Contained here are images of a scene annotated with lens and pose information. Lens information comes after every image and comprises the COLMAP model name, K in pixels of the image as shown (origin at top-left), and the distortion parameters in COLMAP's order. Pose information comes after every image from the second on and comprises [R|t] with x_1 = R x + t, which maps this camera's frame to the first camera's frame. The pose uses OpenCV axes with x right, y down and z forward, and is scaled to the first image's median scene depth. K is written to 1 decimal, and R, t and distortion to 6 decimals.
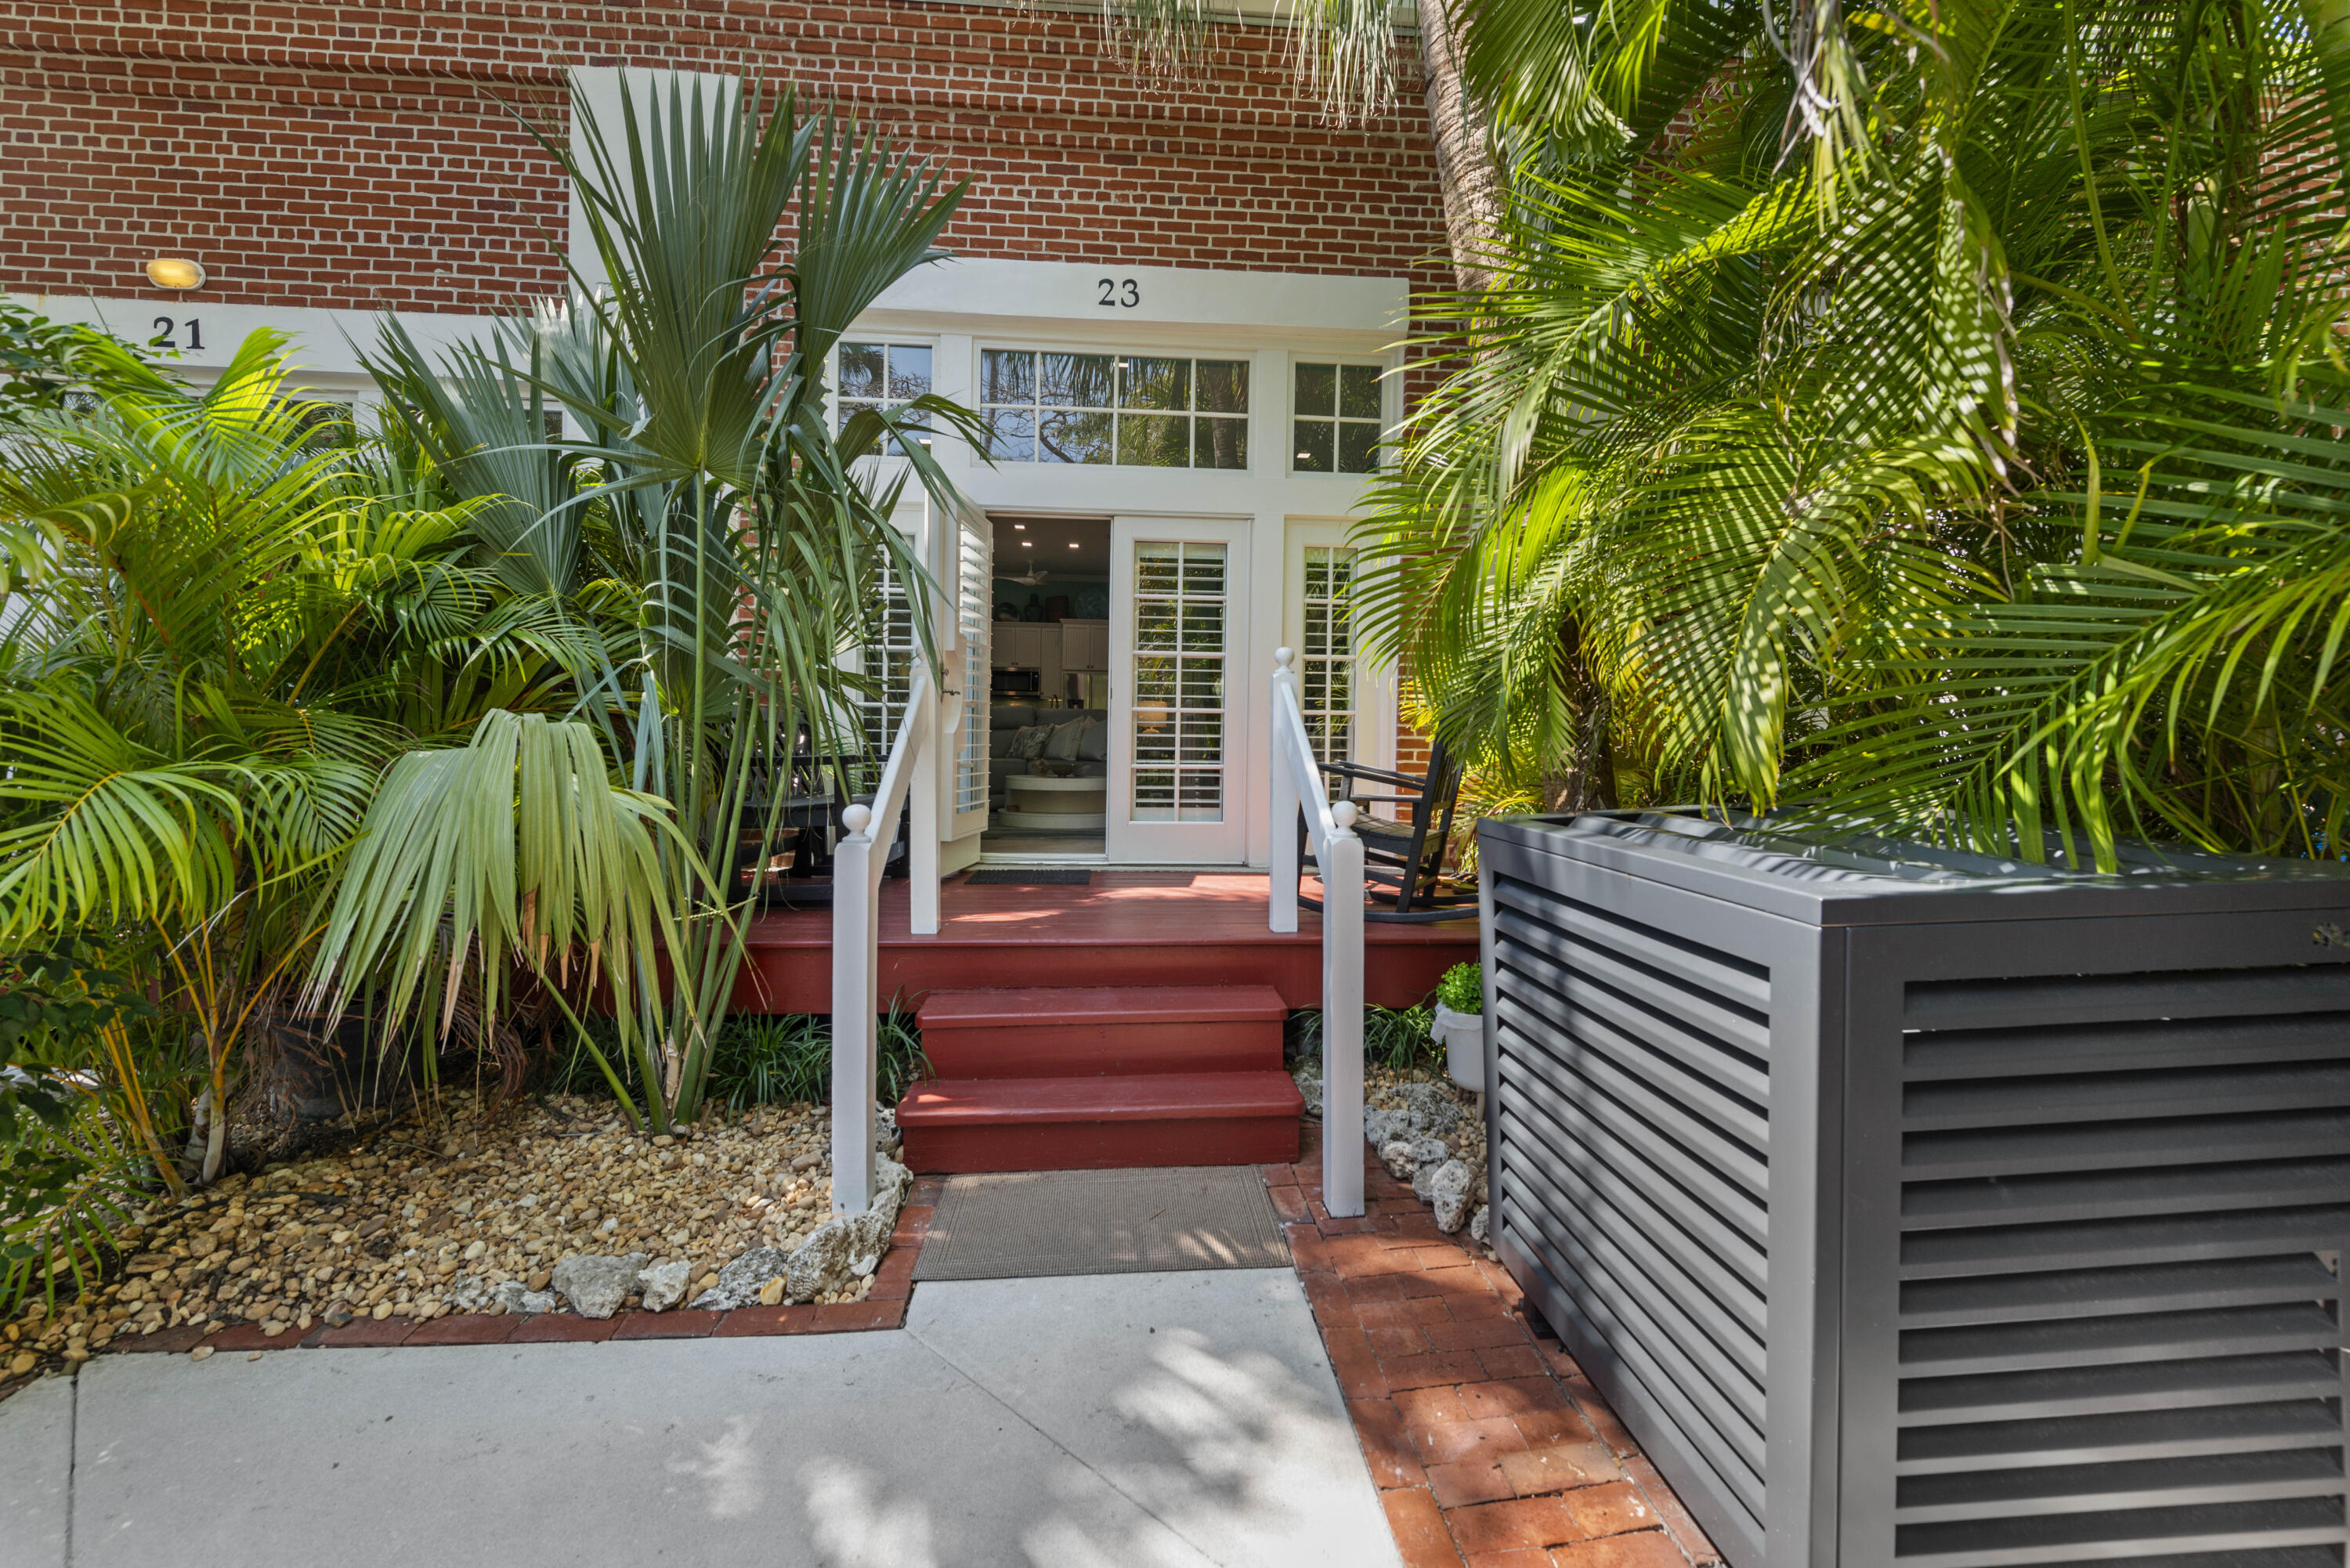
lens RADIAL K [[931.6, 0, 1200.4], [0, 931.6, 756.0], [0, 0, 1]] dist [0.012037, -0.004196]
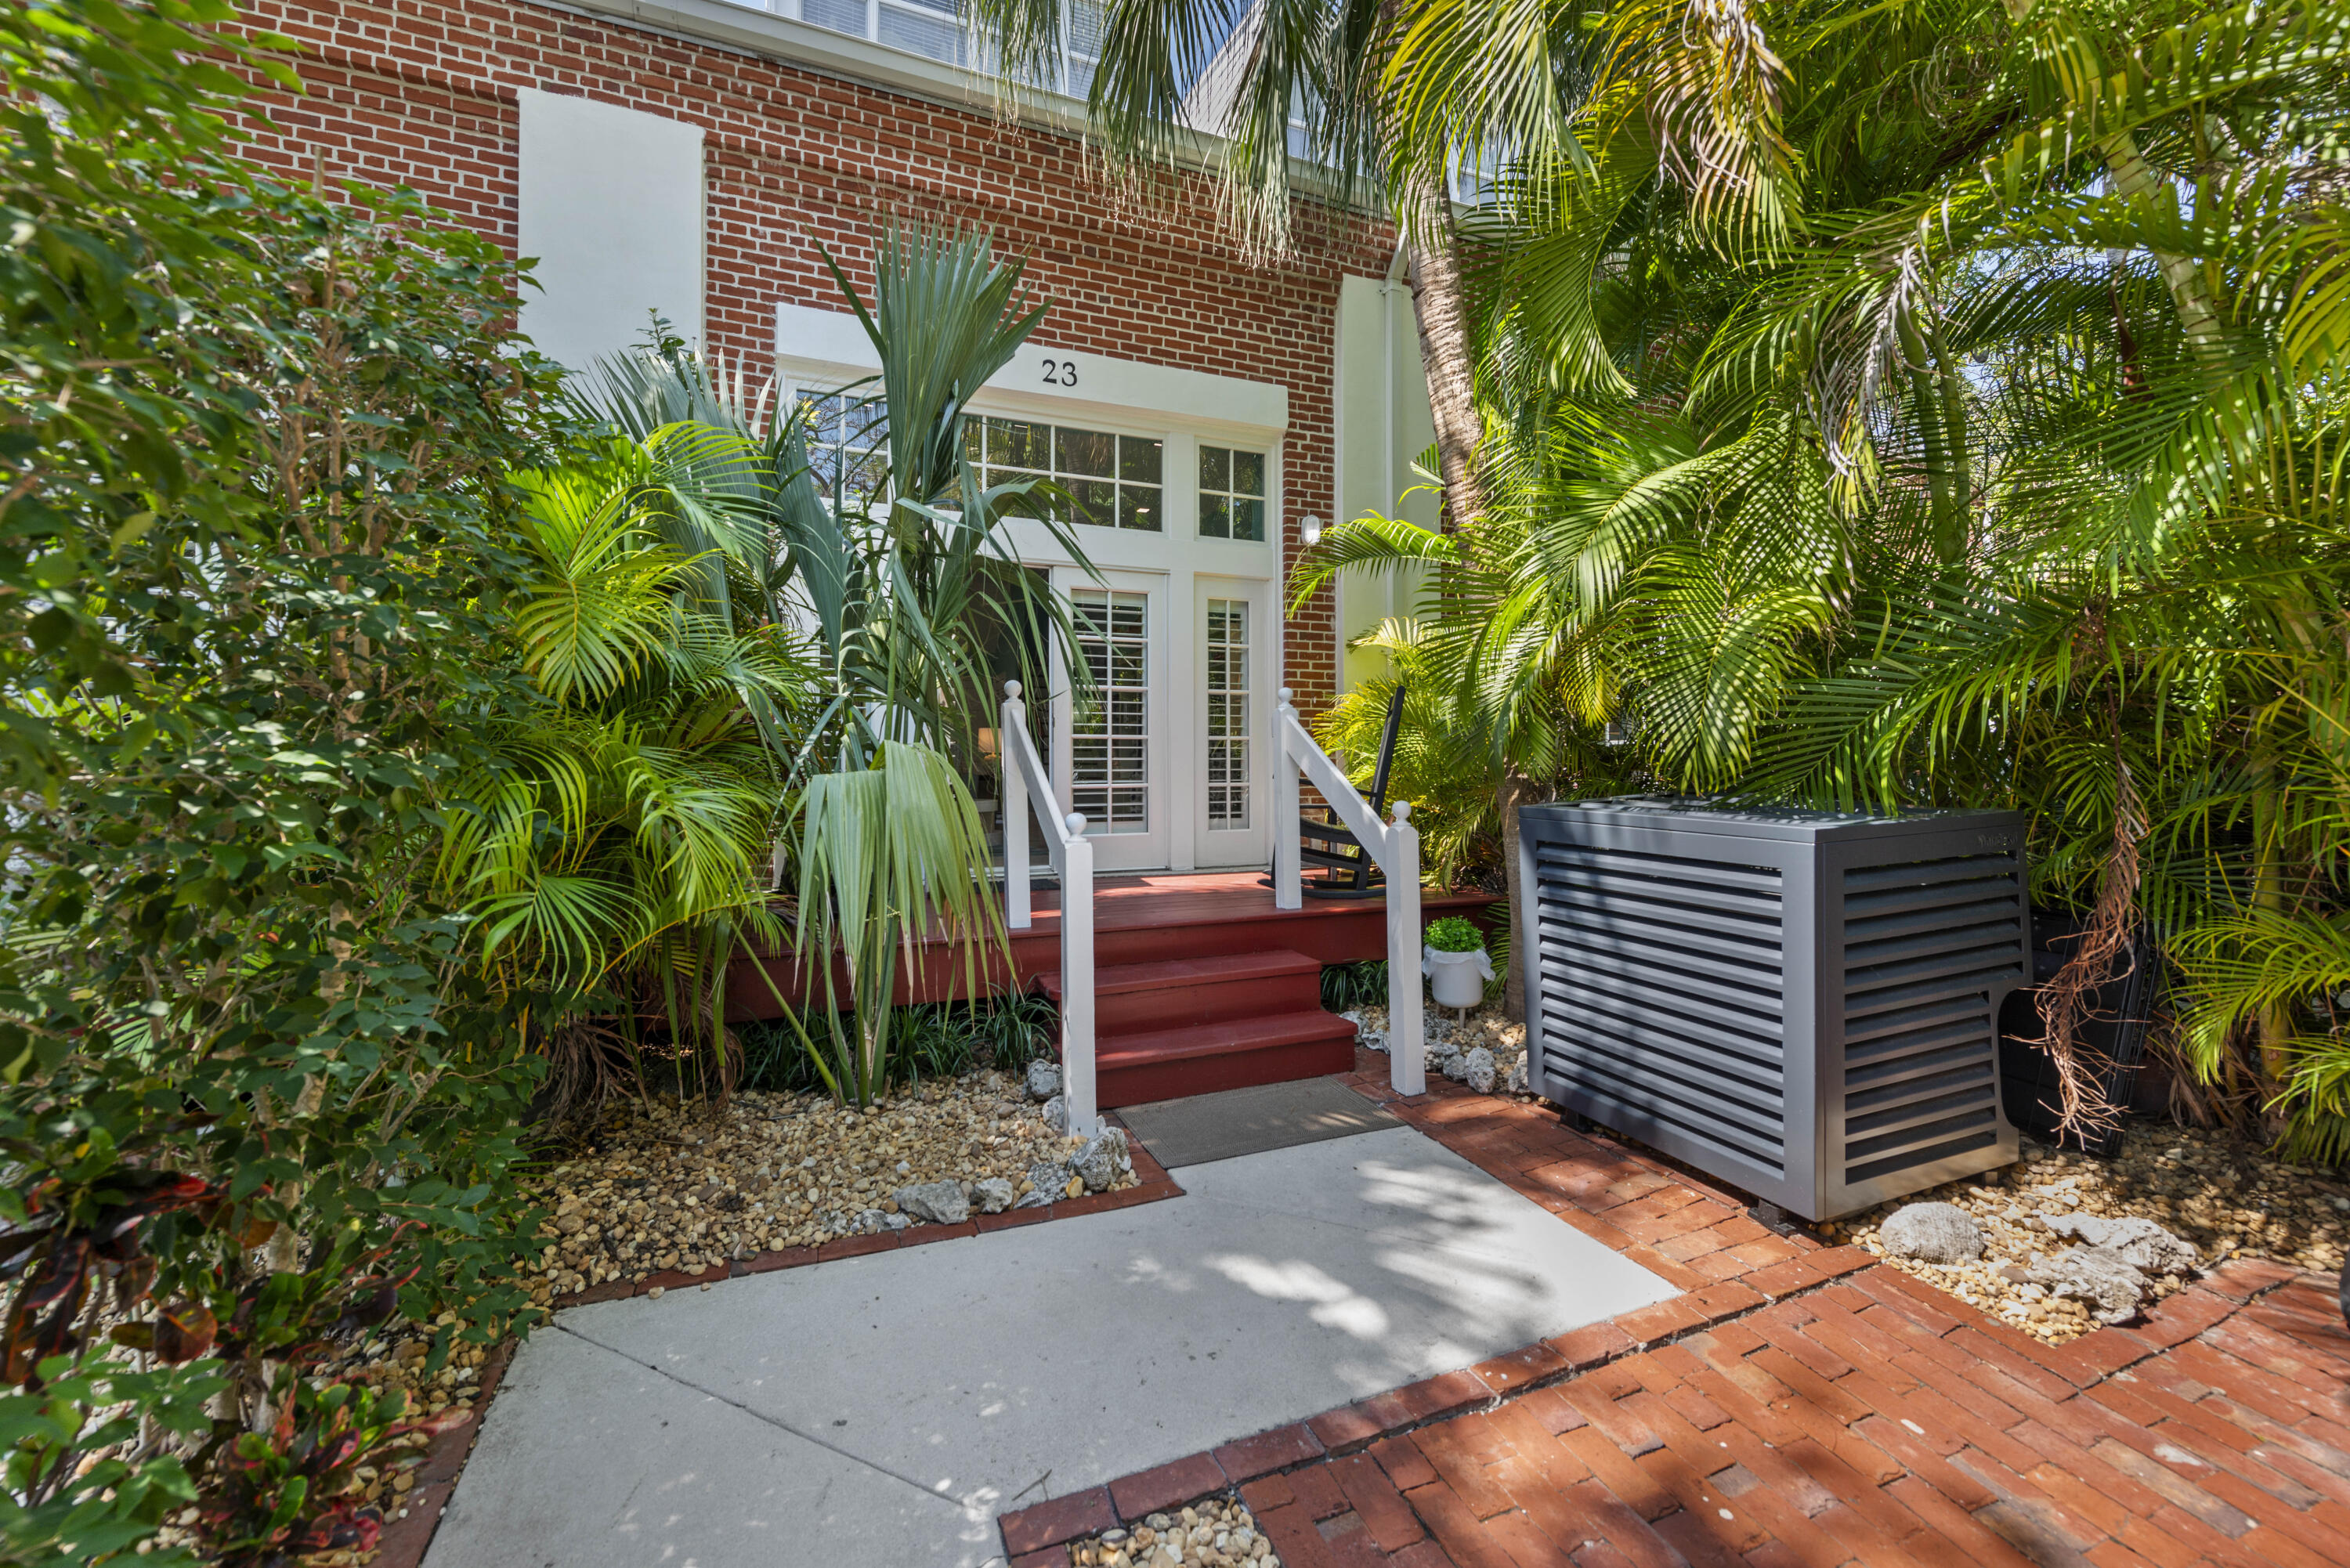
lens RADIAL K [[931.6, 0, 1168.3], [0, 931.6, 766.9], [0, 0, 1]] dist [0.012037, -0.004196]
pose [[0.953478, -0.015951, 0.301040, -0.327246], [0.020609, 0.999712, -0.012304, 0.004063], [-0.300757, 0.017936, 0.953532, -0.128716]]
